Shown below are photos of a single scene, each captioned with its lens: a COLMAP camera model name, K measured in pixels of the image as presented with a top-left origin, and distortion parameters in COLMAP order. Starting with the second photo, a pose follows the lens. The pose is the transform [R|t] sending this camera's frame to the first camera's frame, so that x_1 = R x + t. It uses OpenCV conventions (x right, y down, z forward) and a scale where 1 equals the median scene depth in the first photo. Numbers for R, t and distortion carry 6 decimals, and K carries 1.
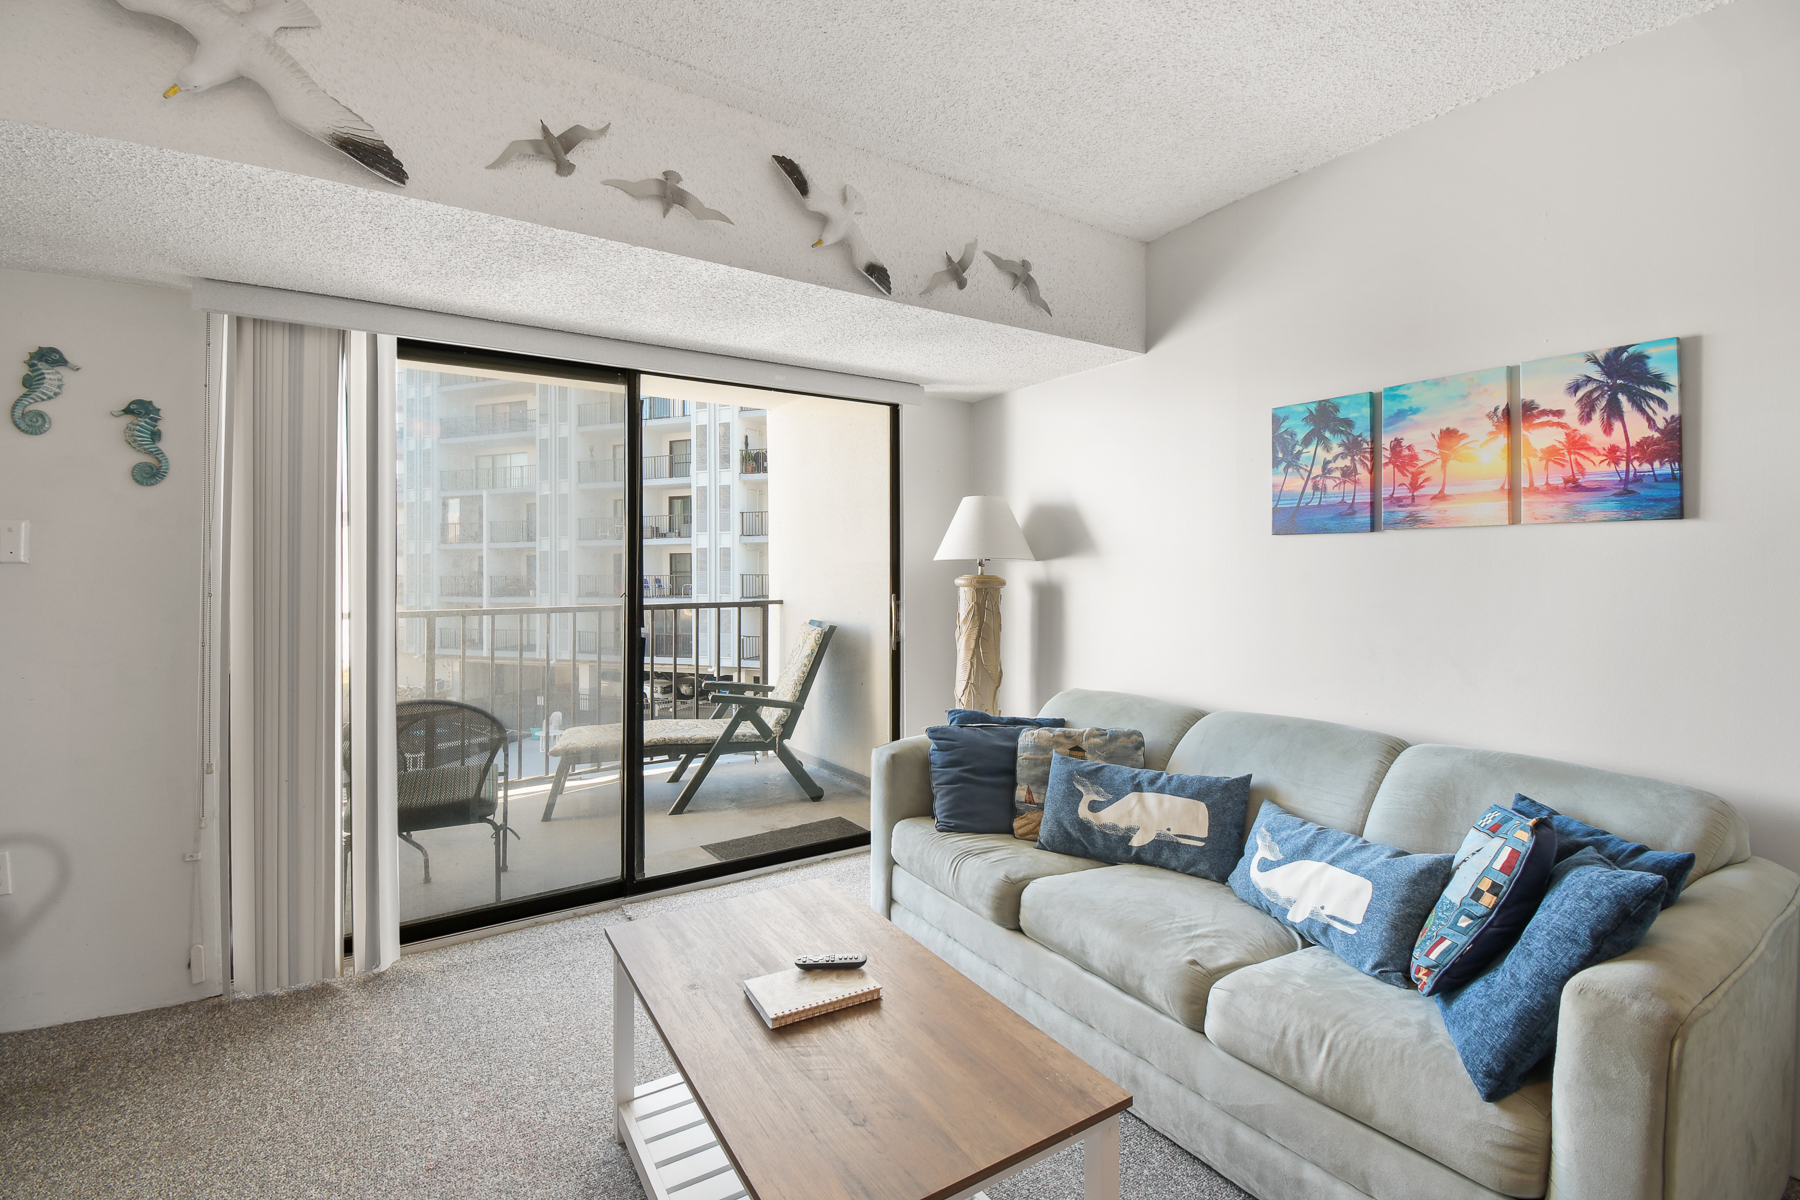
lens RADIAL K [[805.0, 0, 884.4], [0, 805.0, 559.7], [0, 0, 1]] dist [0.018743, -0.027166]
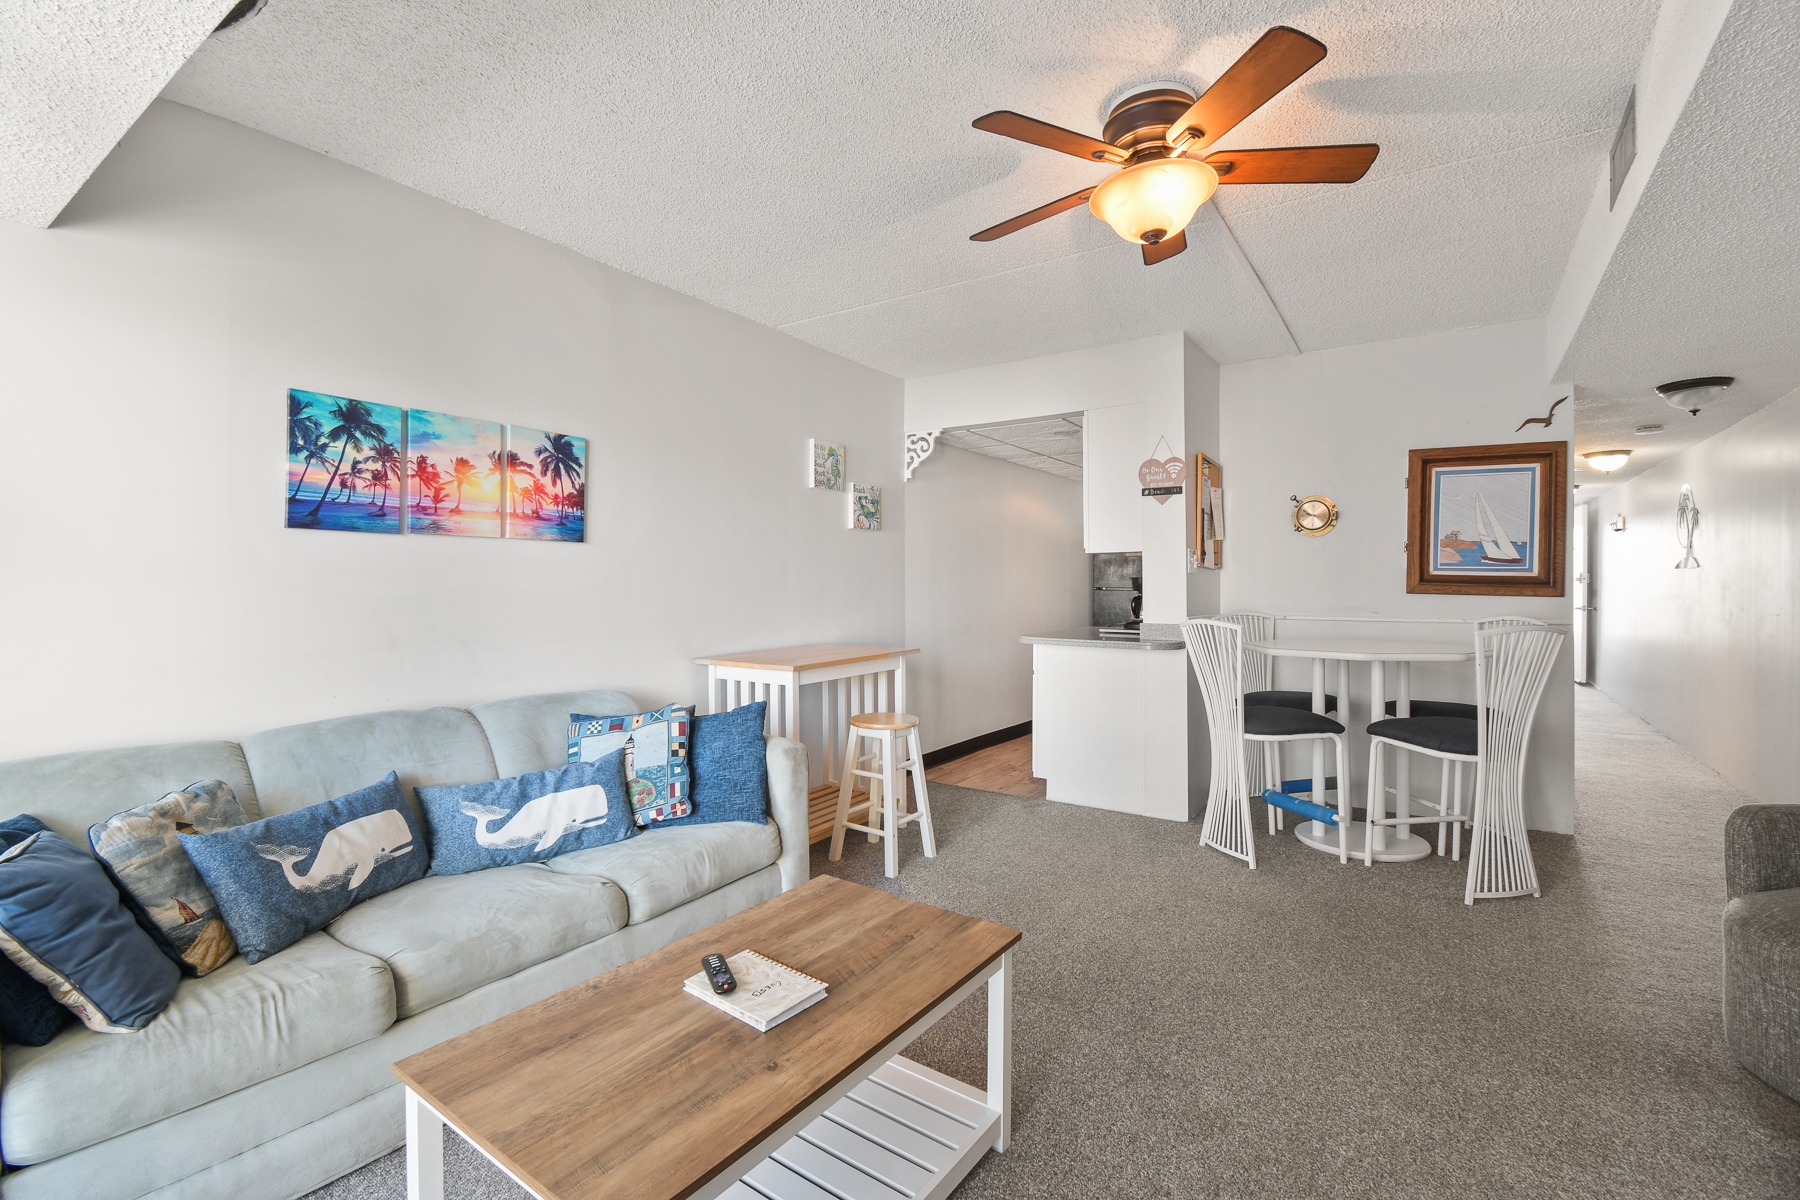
lens RADIAL K [[798.1, 0, 890.8], [0, 798.1, 587.3], [0, 0, 1]] dist [0.025477, -0.031412]
pose [[-0.389018, -0.001678, 0.921229, -0.687342], [-0.011334, 0.999931, -0.002965, 0.035177], [-0.921160, -0.011595, -0.389010, 0.815120]]
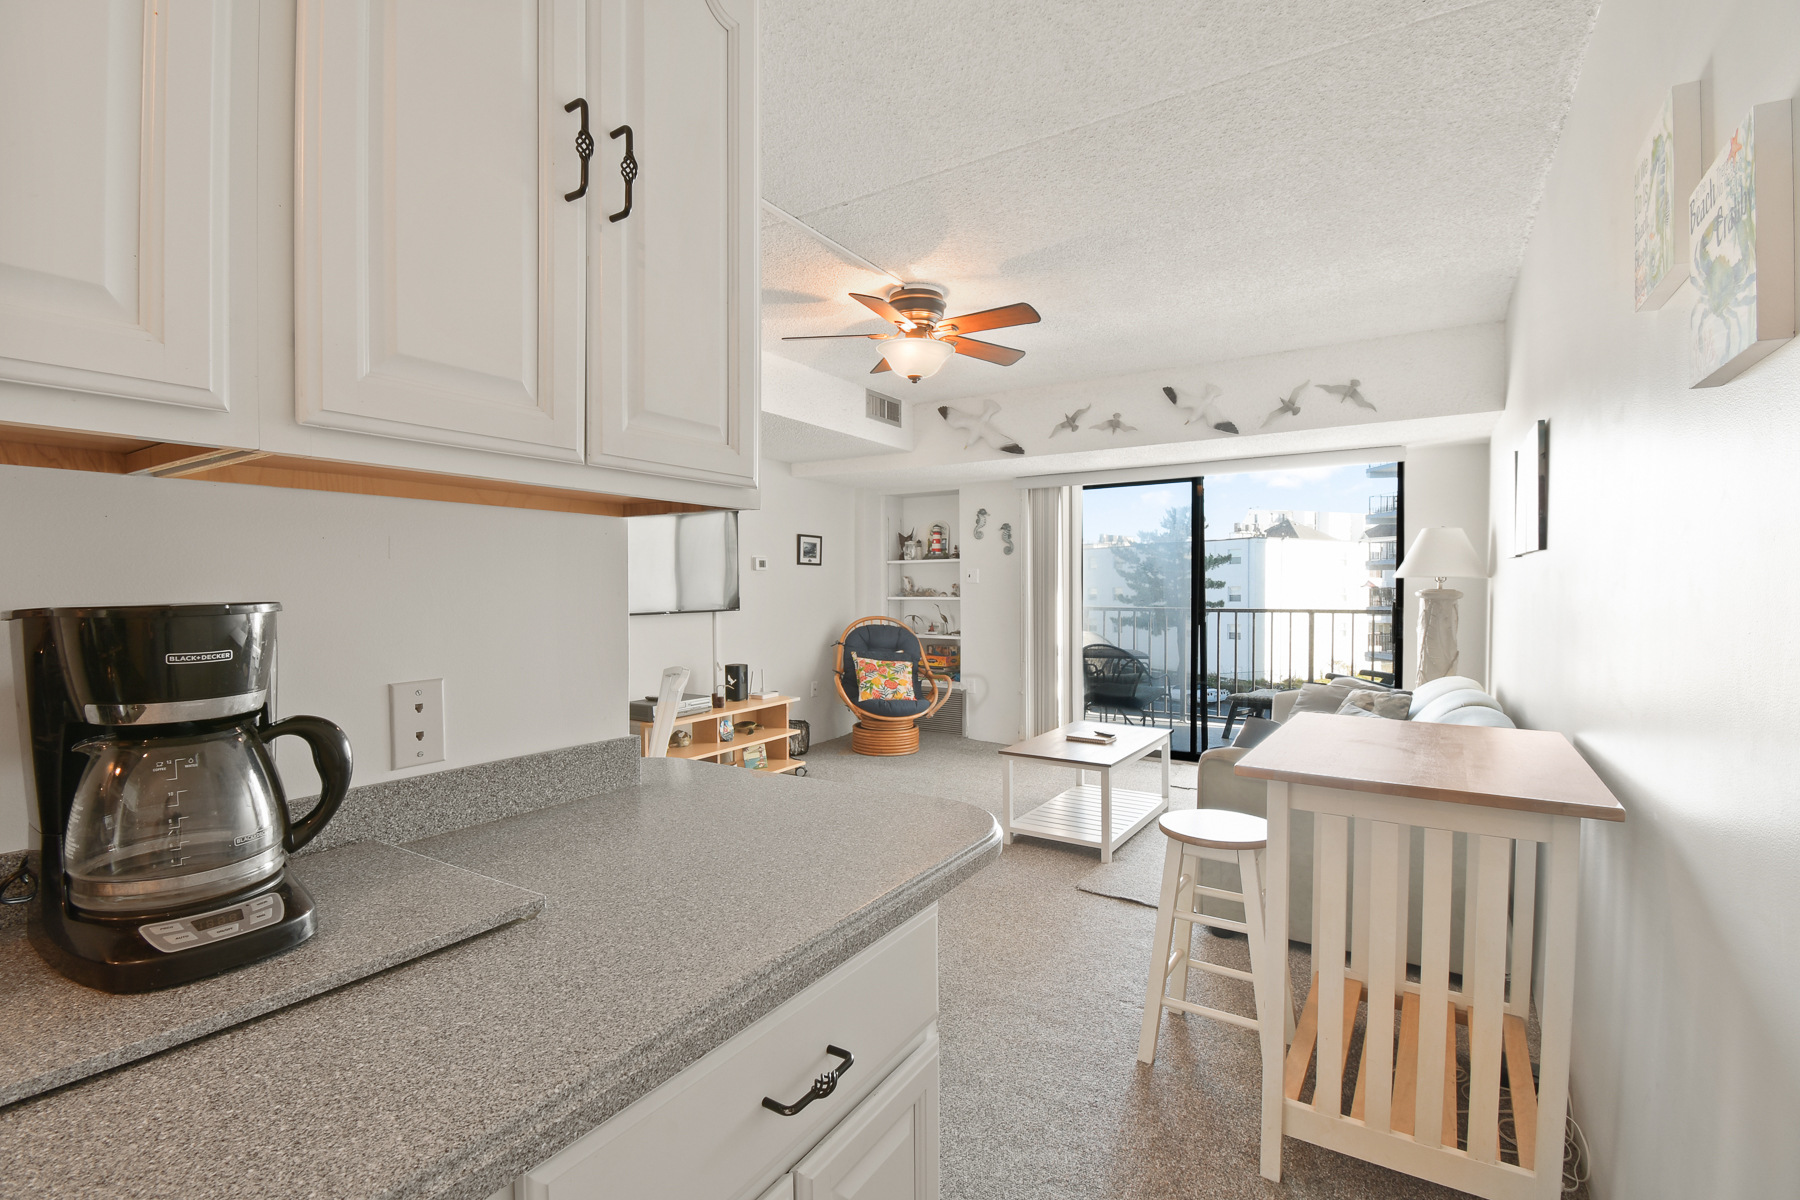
lens RADIAL K [[795.9, 0, 899.9], [0, 795.9, 608.8], [0, 0, 1]] dist [0.034344, -0.038118]
pose [[0.420760, 0.026632, -0.906781, 1.397111], [0.014261, 0.999251, 0.035965, -0.010585], [0.907060, -0.028064, 0.420066, -0.483536]]
